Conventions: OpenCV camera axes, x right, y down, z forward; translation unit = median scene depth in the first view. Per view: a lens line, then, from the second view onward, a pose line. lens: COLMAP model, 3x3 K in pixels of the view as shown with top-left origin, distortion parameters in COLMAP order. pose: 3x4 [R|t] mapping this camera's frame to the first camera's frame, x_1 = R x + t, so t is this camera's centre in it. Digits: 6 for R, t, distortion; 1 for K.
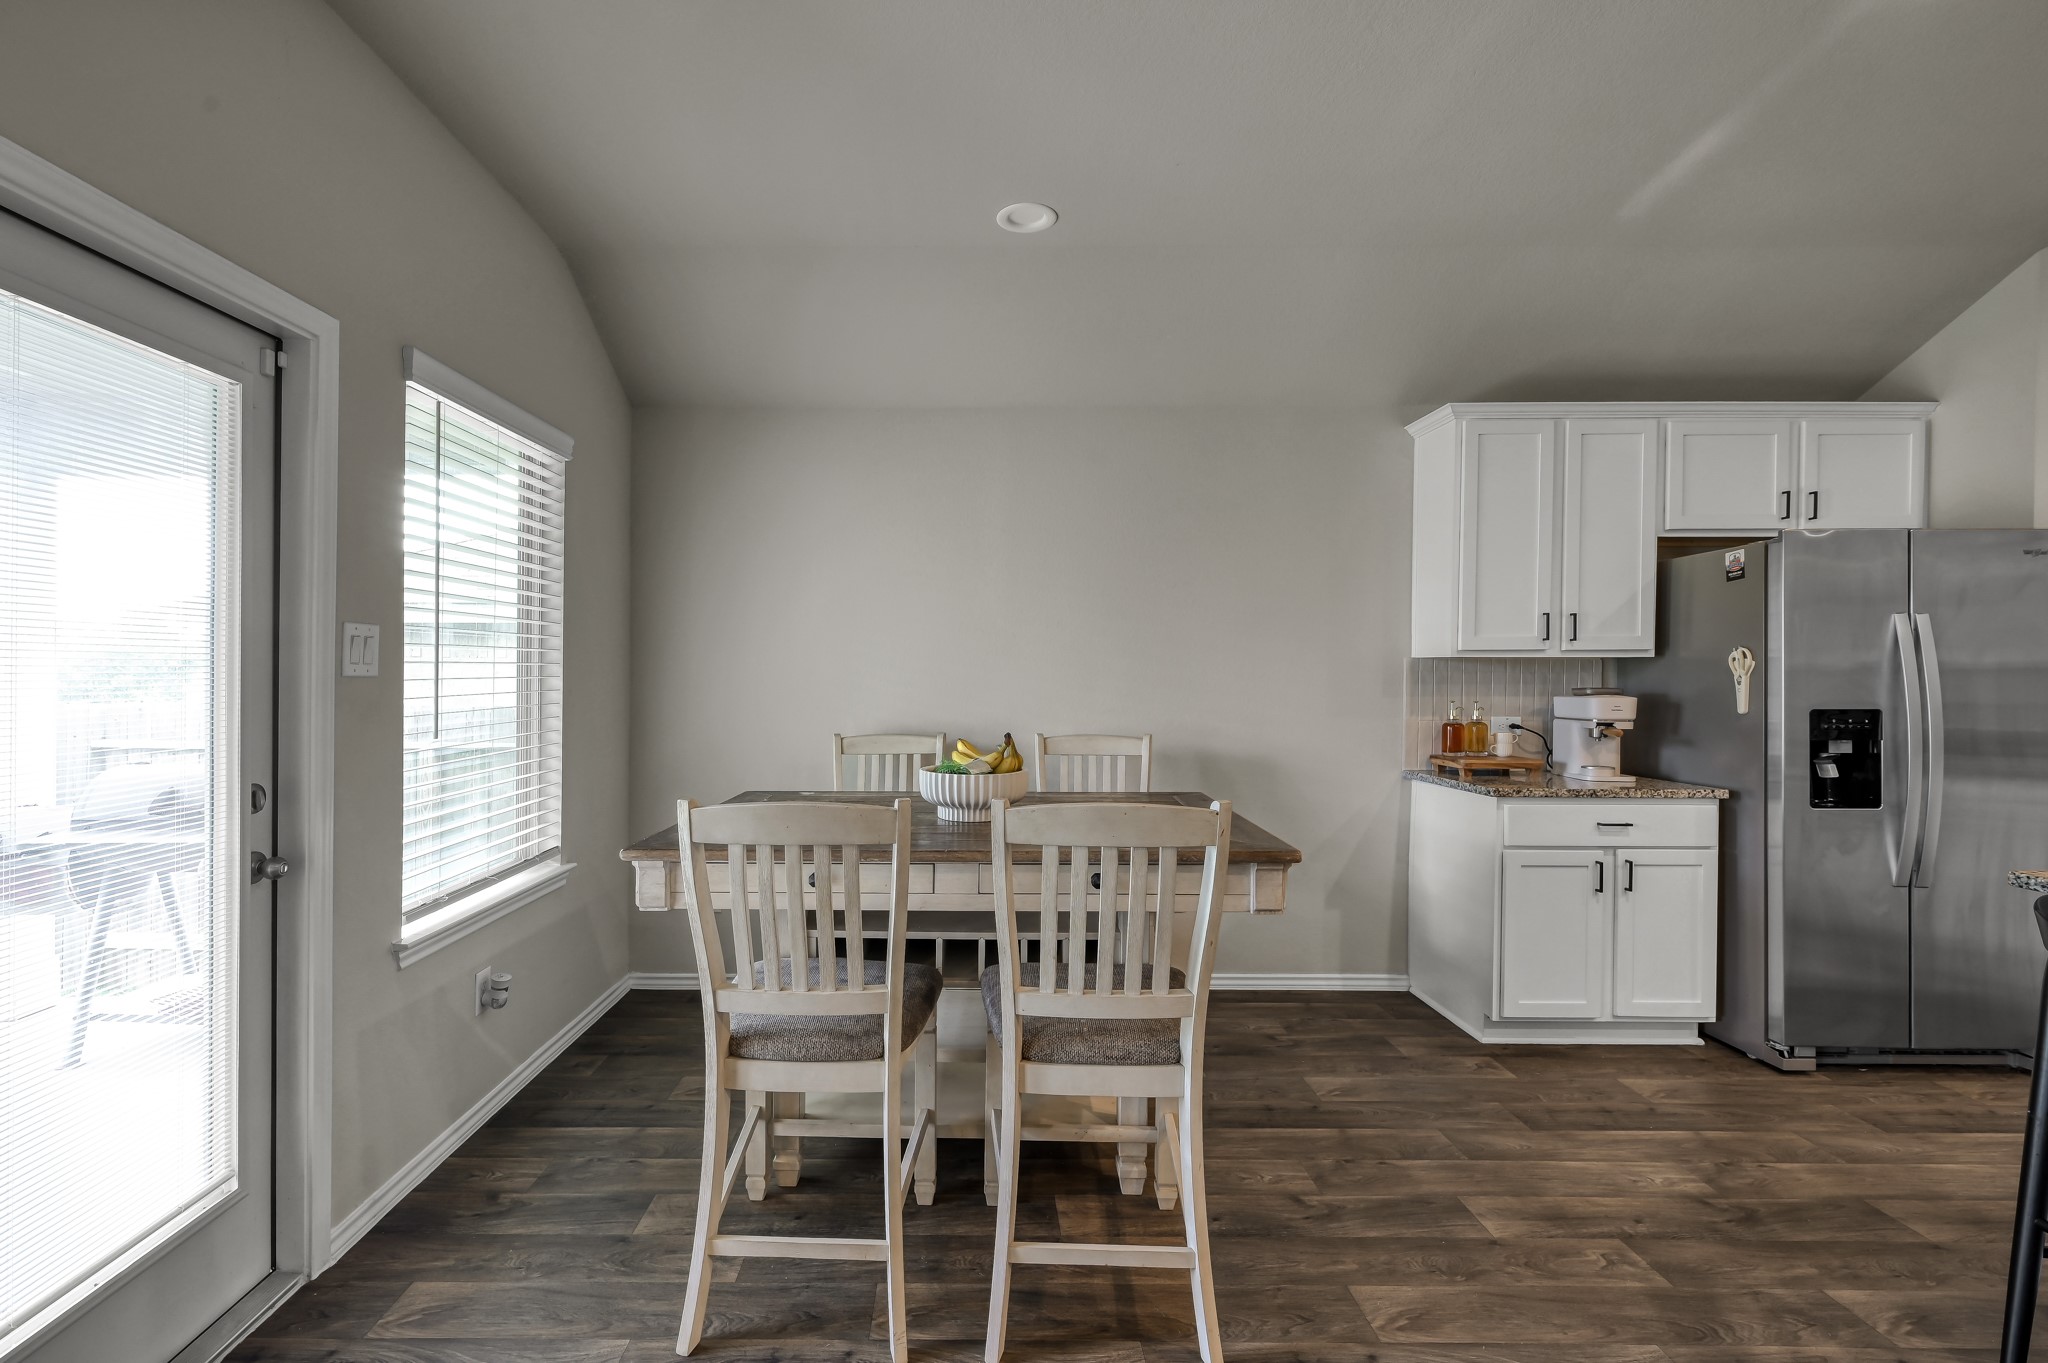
lens RADIAL K [[887.9, 0, 943.7], [0, 887.9, 685.4], [0, 0, 1]] dist [-0.011547, -0.000691]
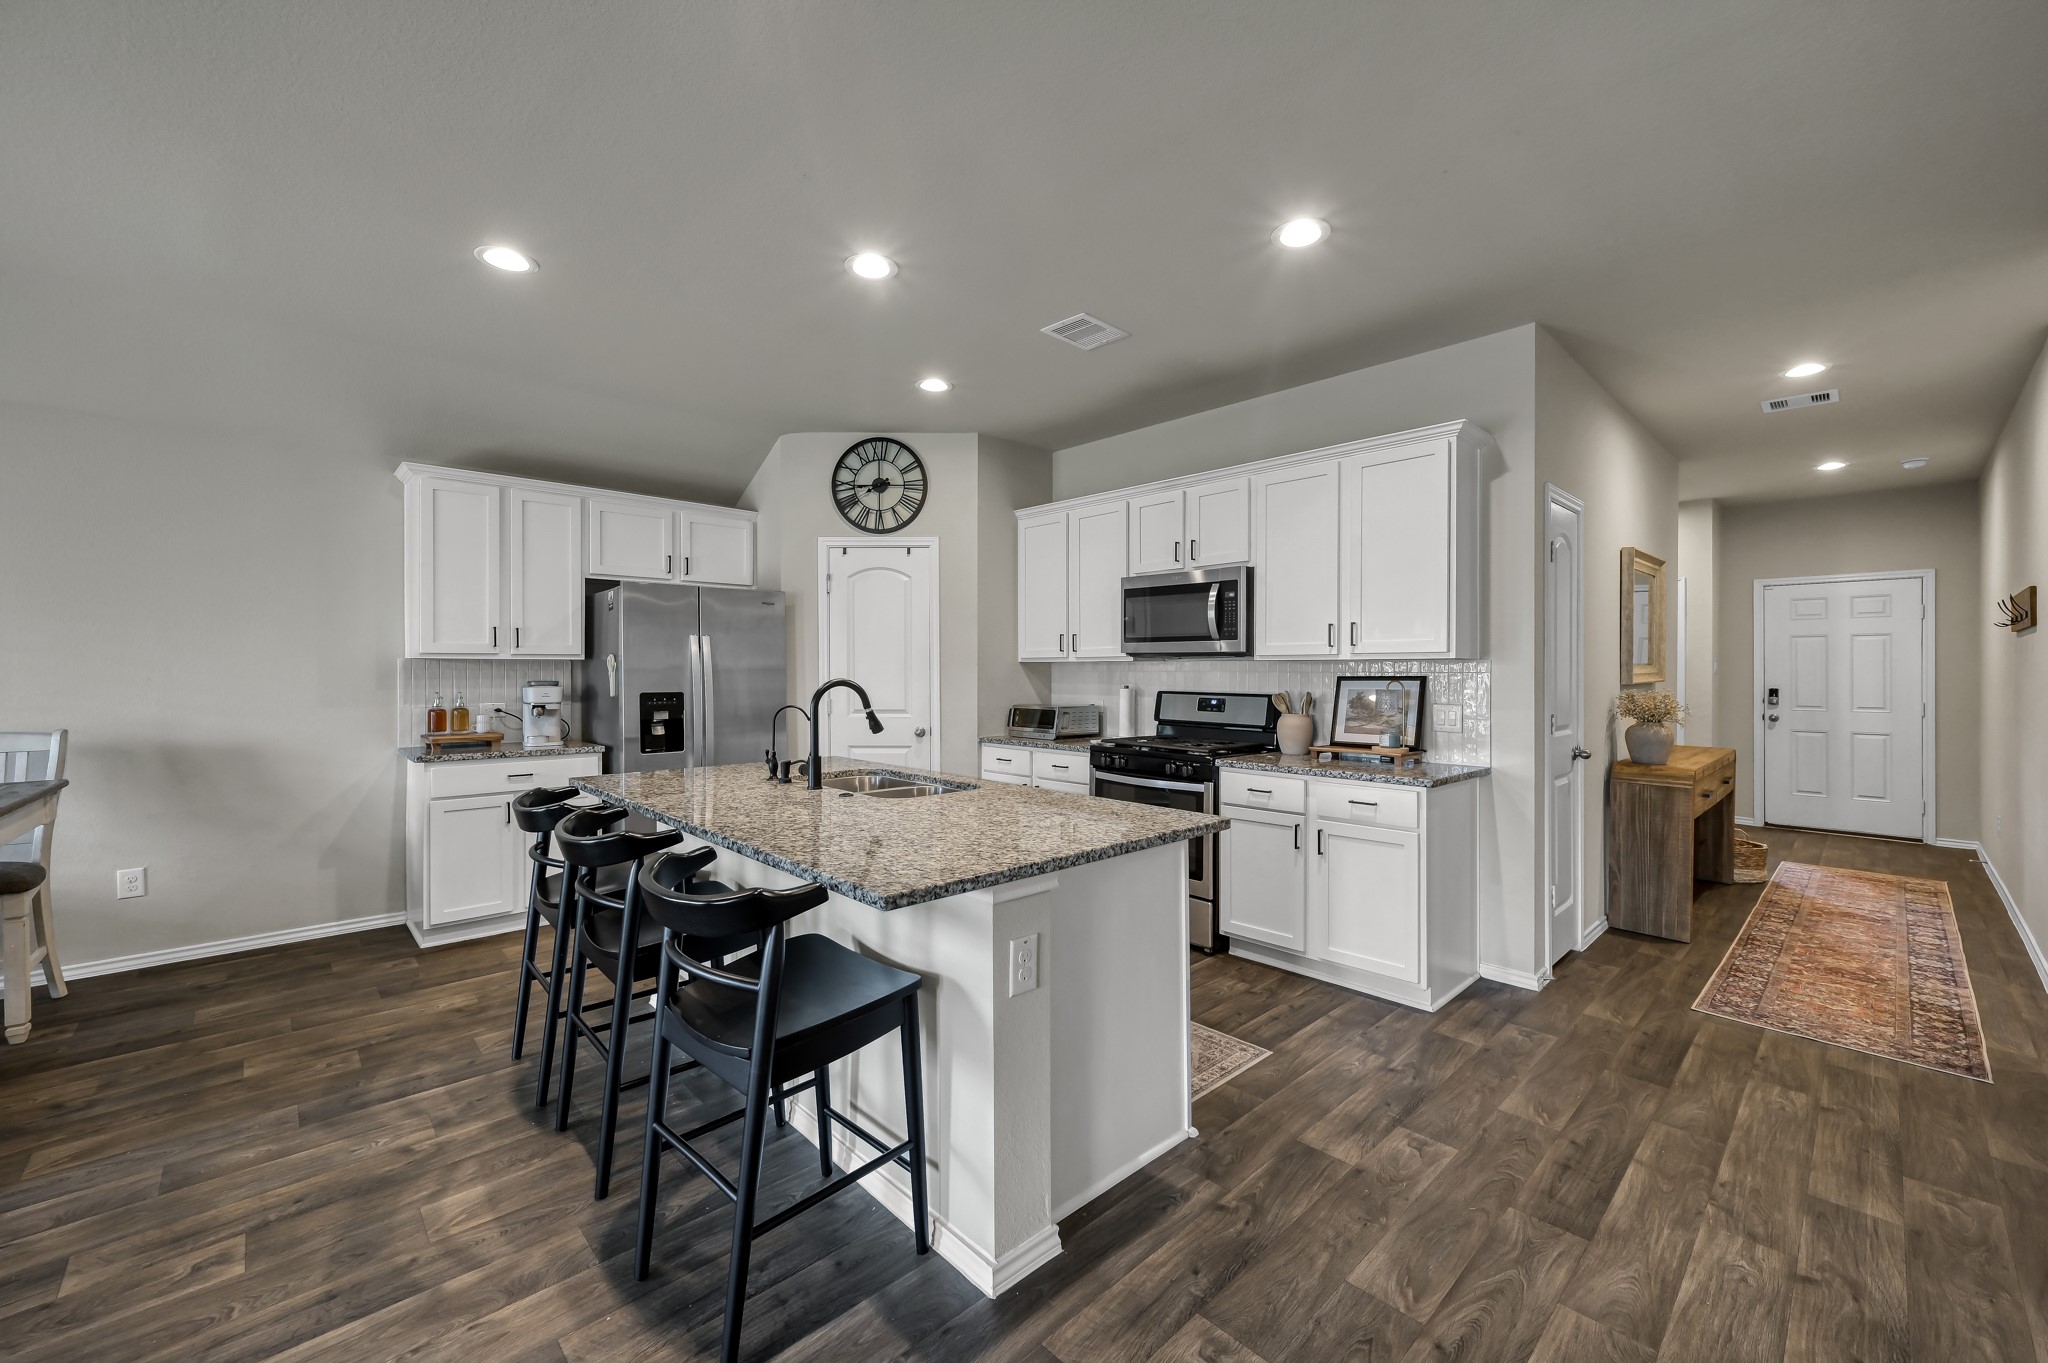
lens RADIAL K [[815.2, 0, 1018.1], [0, 815.2, 681.4], [0, 0, 1]] dist [0.003103, 0.000032]
pose [[0.711205, -0.009738, 0.702917, 0.406506], [0.009554, 0.999946, 0.004187, 0.006005], [-0.702920, 0.003738, 0.711260, -0.534456]]
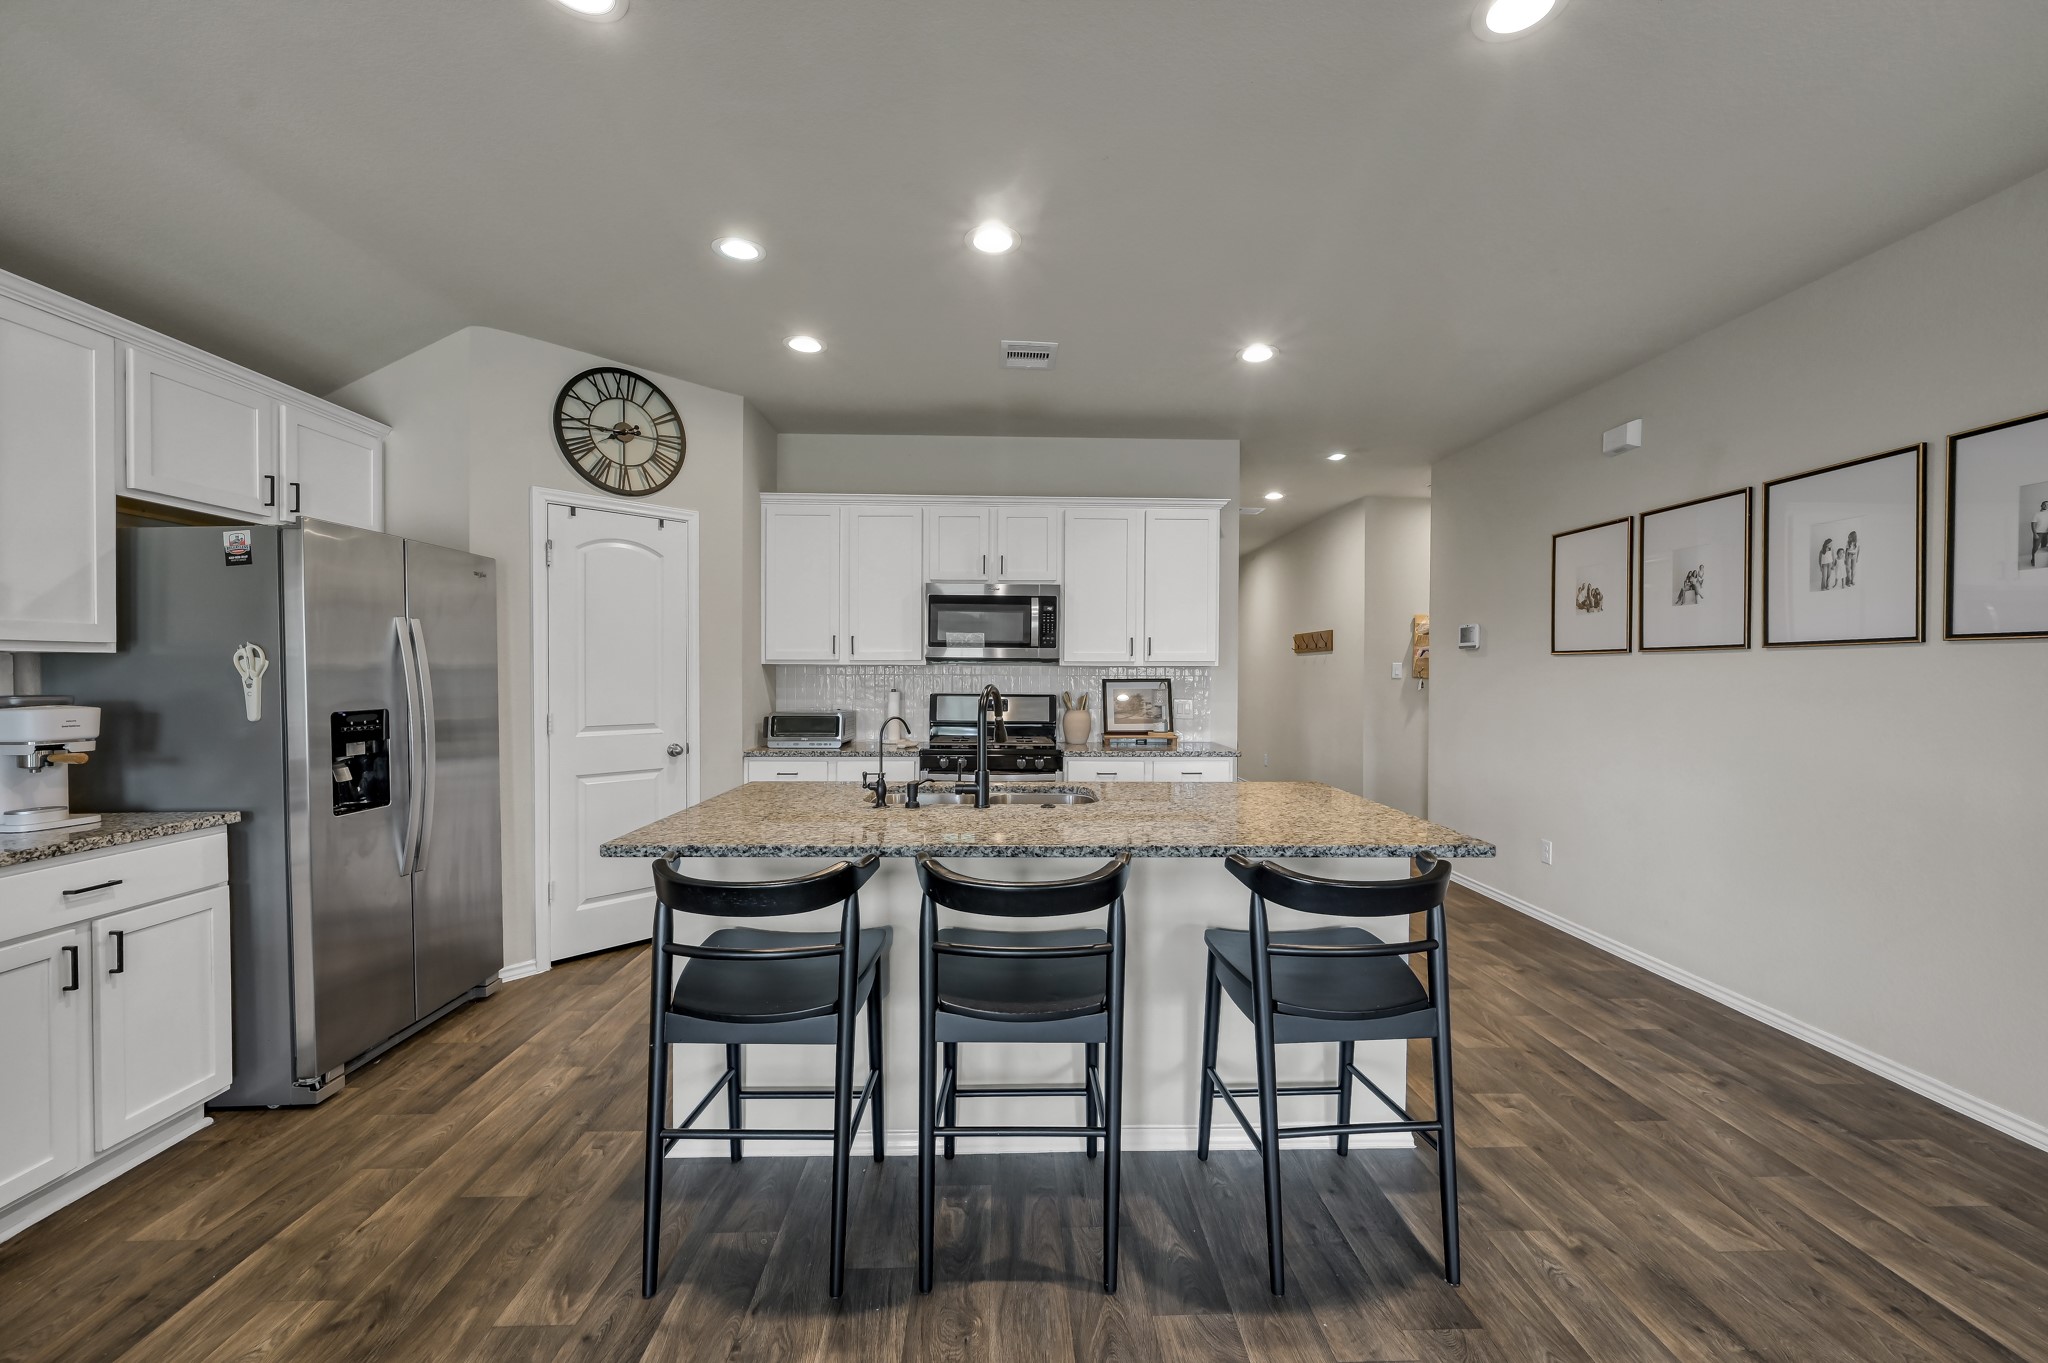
lens RADIAL K [[815.2, 0, 1031.1], [0, 815.2, 690.3], [0, 0, 1]] dist [0.003103, 0.000032]
pose [[-0.058038, -0.021548, 0.998082, 0.061483], [0.011317, 0.999689, 0.022241, -0.007379], [-0.998250, 0.012586, -0.057776, 0.282358]]
